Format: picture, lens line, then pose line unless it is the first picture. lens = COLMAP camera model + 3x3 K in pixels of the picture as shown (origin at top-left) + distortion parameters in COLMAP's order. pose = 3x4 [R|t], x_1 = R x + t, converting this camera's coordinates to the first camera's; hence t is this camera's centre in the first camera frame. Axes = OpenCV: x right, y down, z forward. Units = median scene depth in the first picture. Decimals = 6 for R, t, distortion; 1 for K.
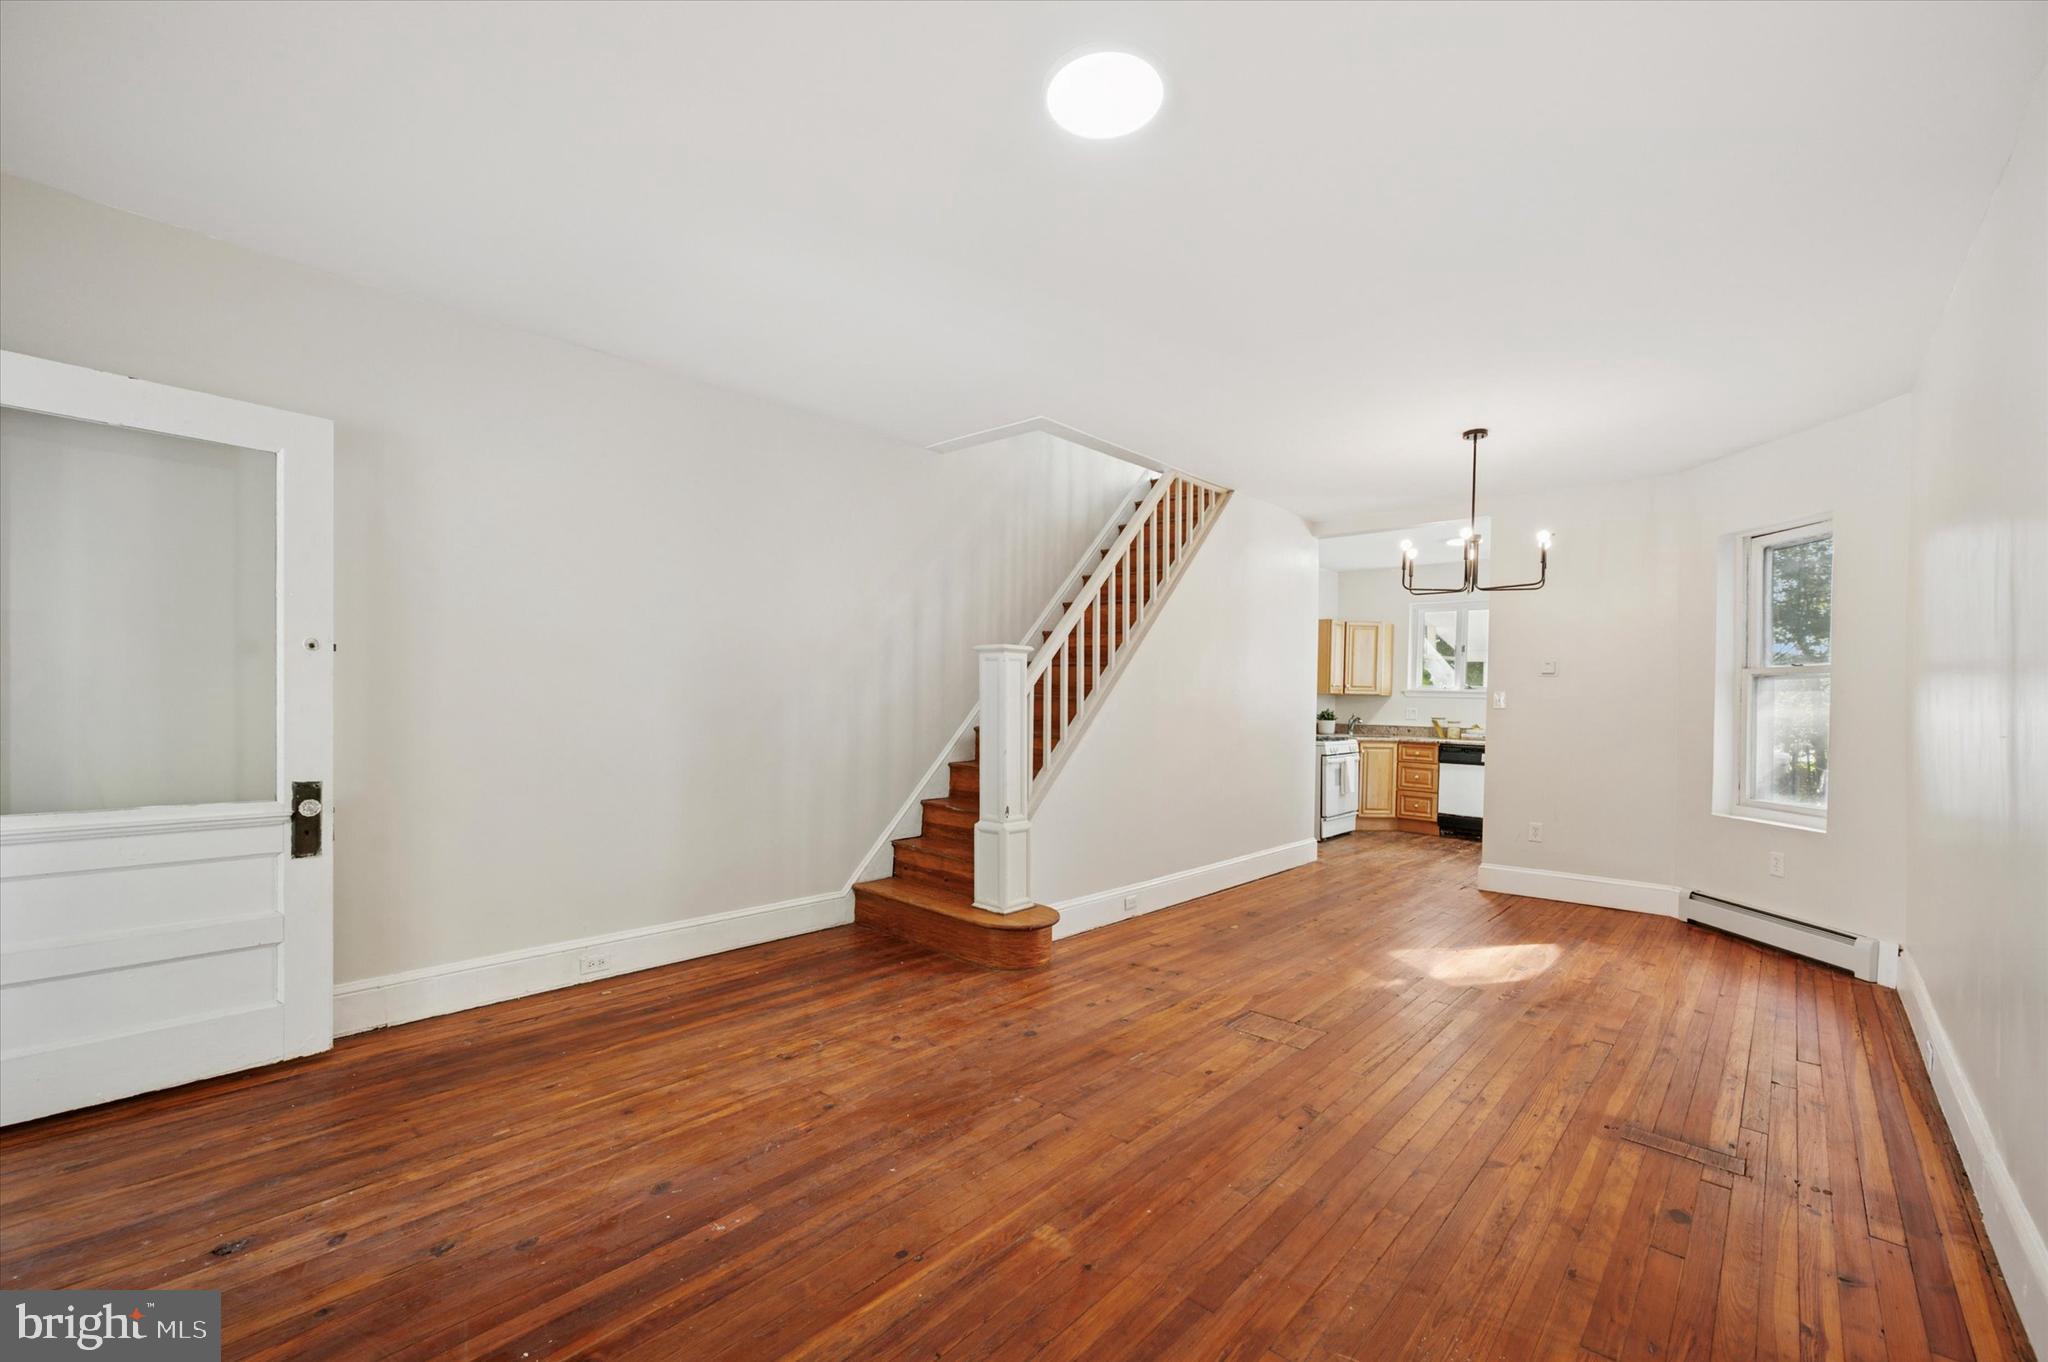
lens RADIAL K [[818.6, 0, 1040.5], [0, 818.6, 707.6], [0, 0, 1]] dist [0.000213, -0.000301]
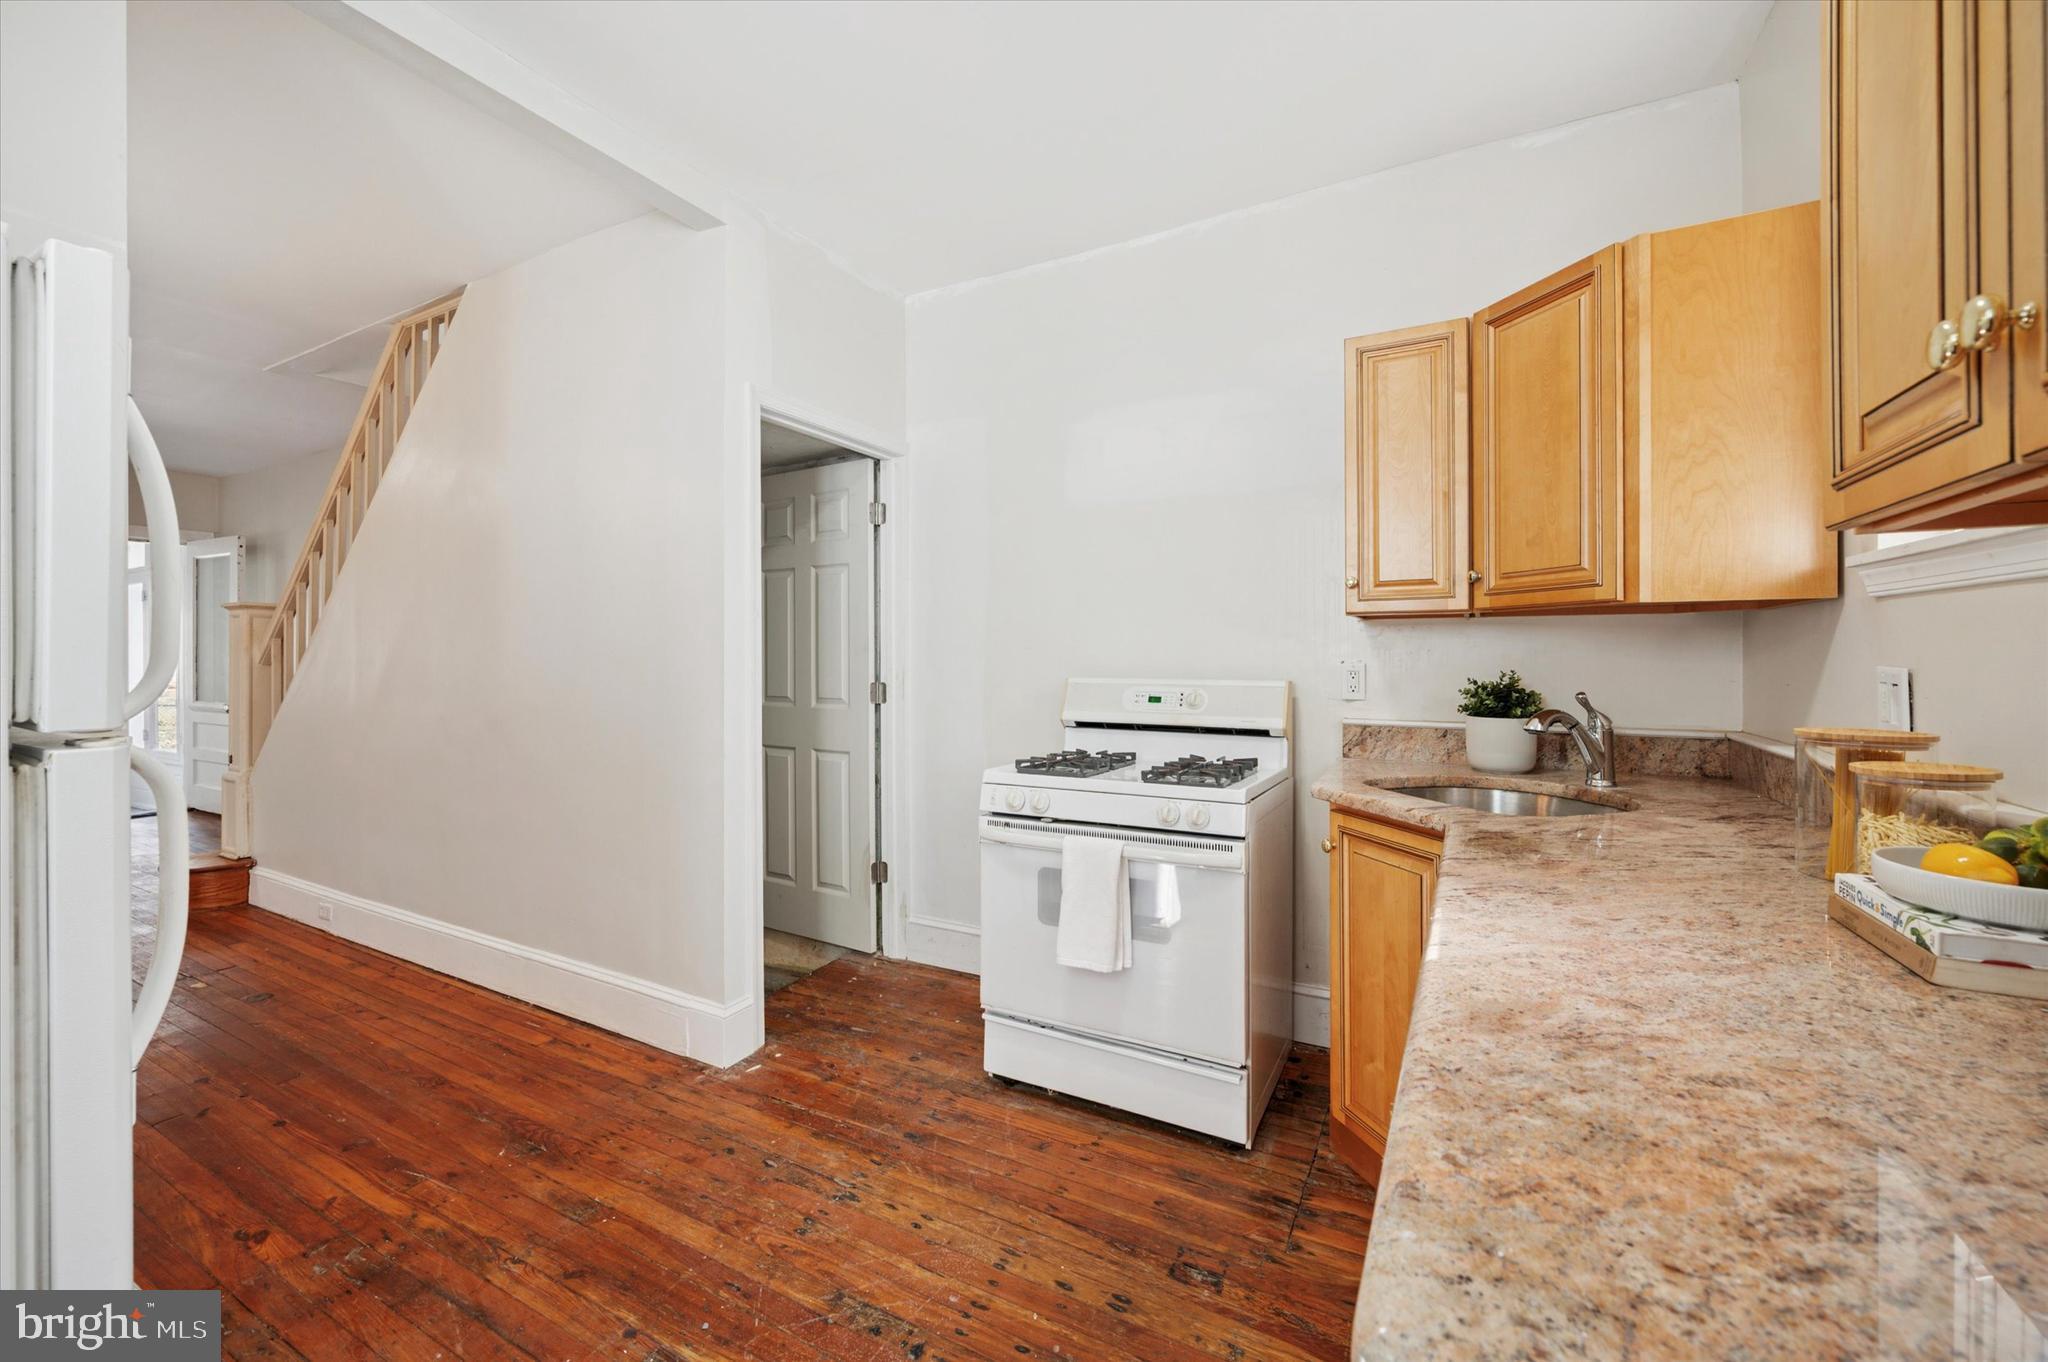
lens RADIAL K [[818.6, 0, 1031.0], [0, 818.6, 664.4], [0, 0, 1]] dist [0.000213, -0.000301]
pose [[0.235473, -0.010480, -0.971824, 1.217098], [-0.006345, 0.999904, -0.012321, 0.008341], [0.971860, 0.009067, 0.235384, 1.732223]]
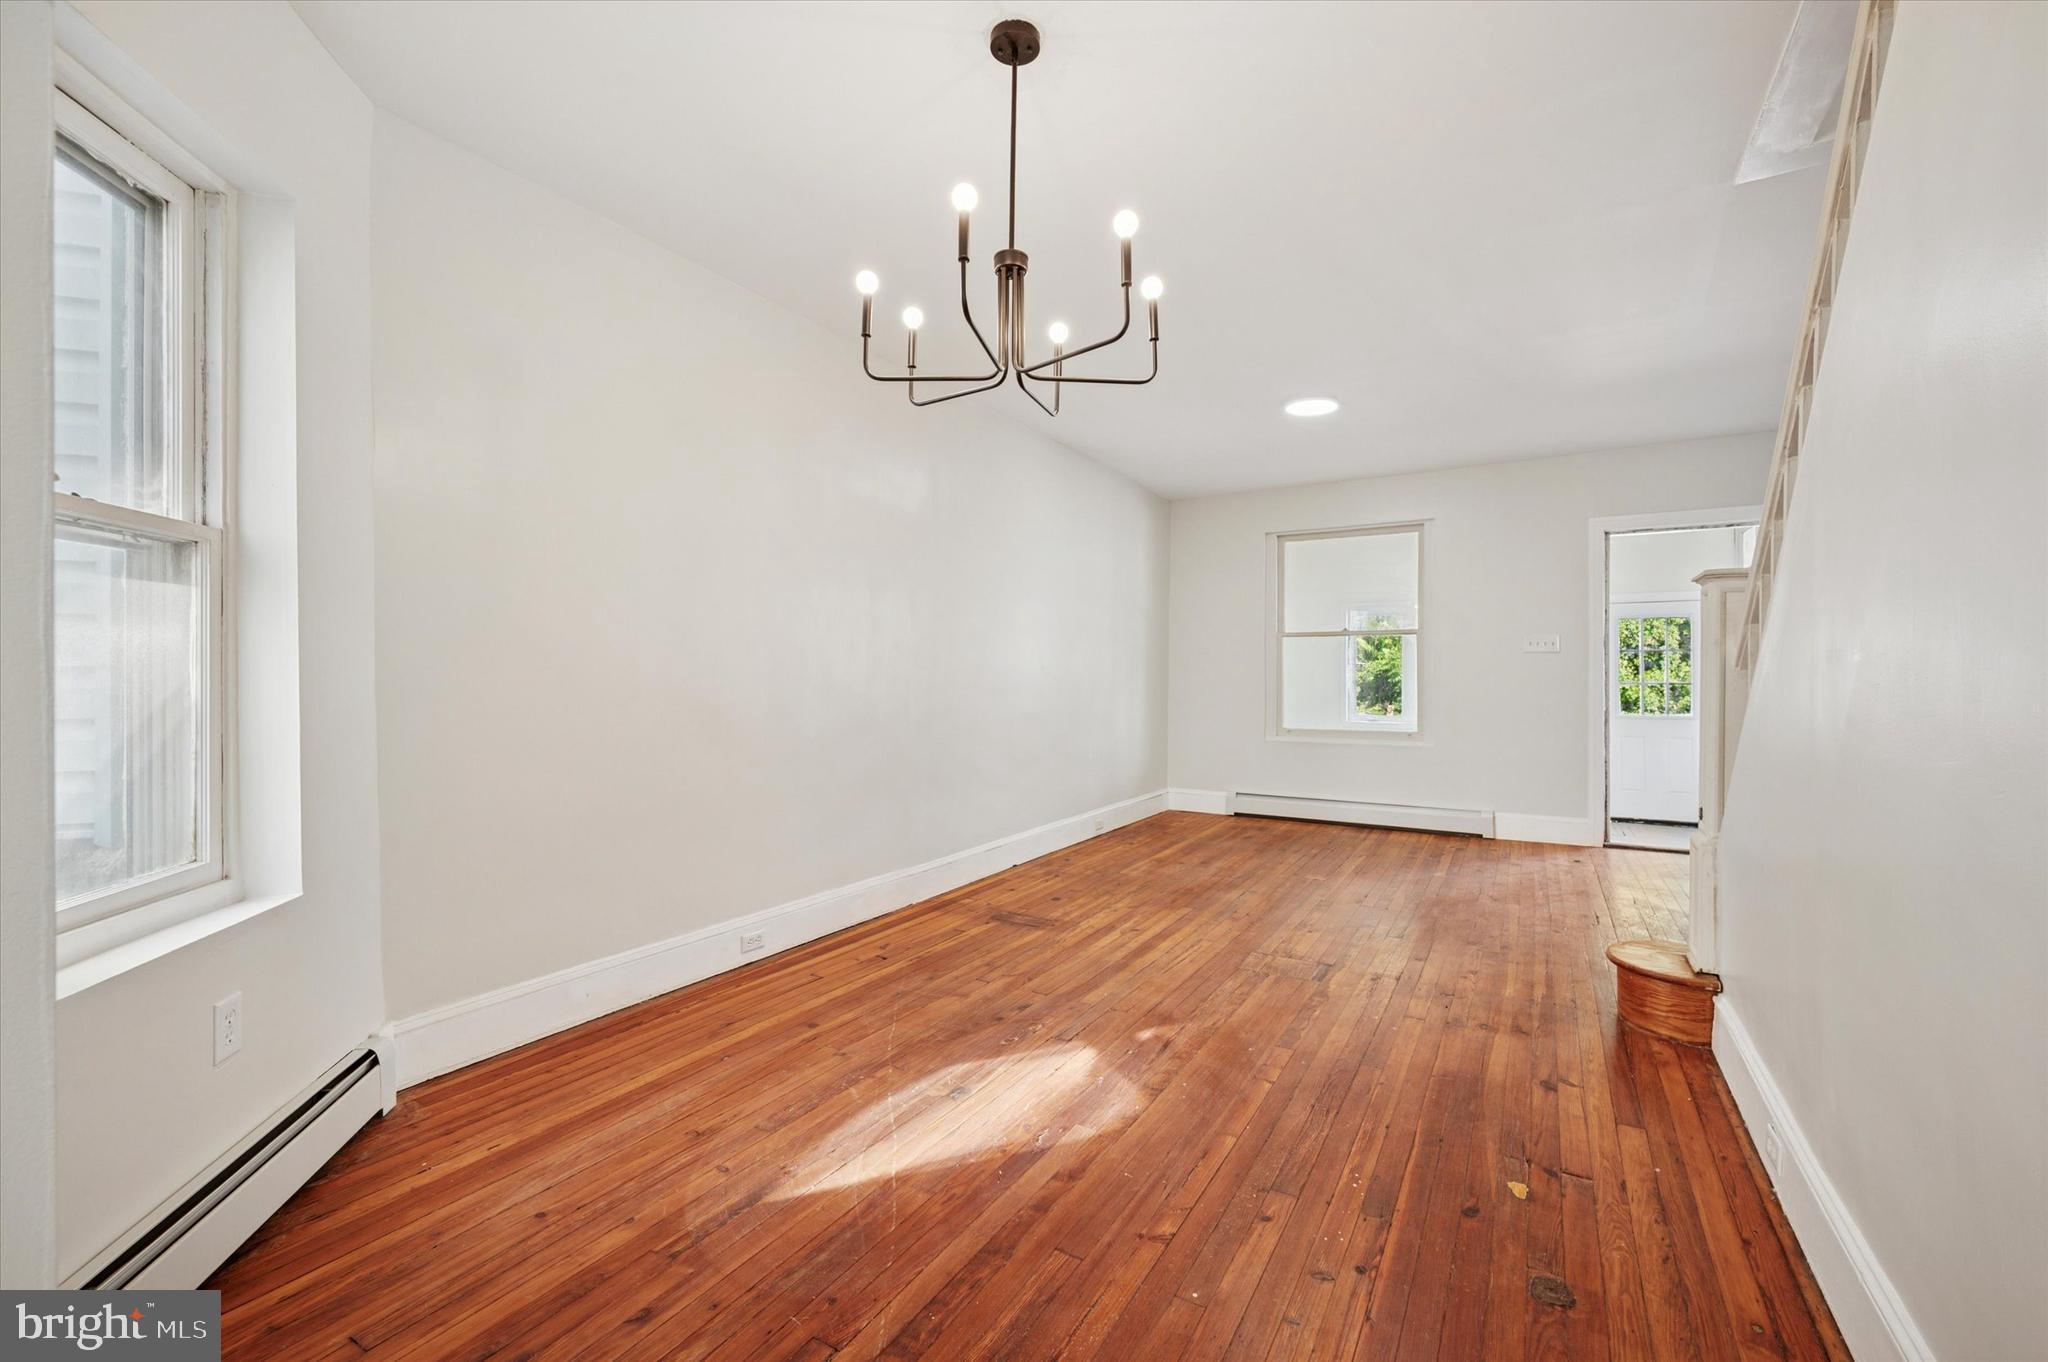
lens RADIAL K [[862.4, 0, 1023.7], [0, 862.4, 677.9], [0, 0, 1]] dist [0.000684, -0.000383]
pose [[-0.980807, -0.016544, -0.194276, 0.652446], [-0.019360, 0.999733, 0.012603, 0.013291], [0.194016, 0.016122, -0.980866, 1.575224]]
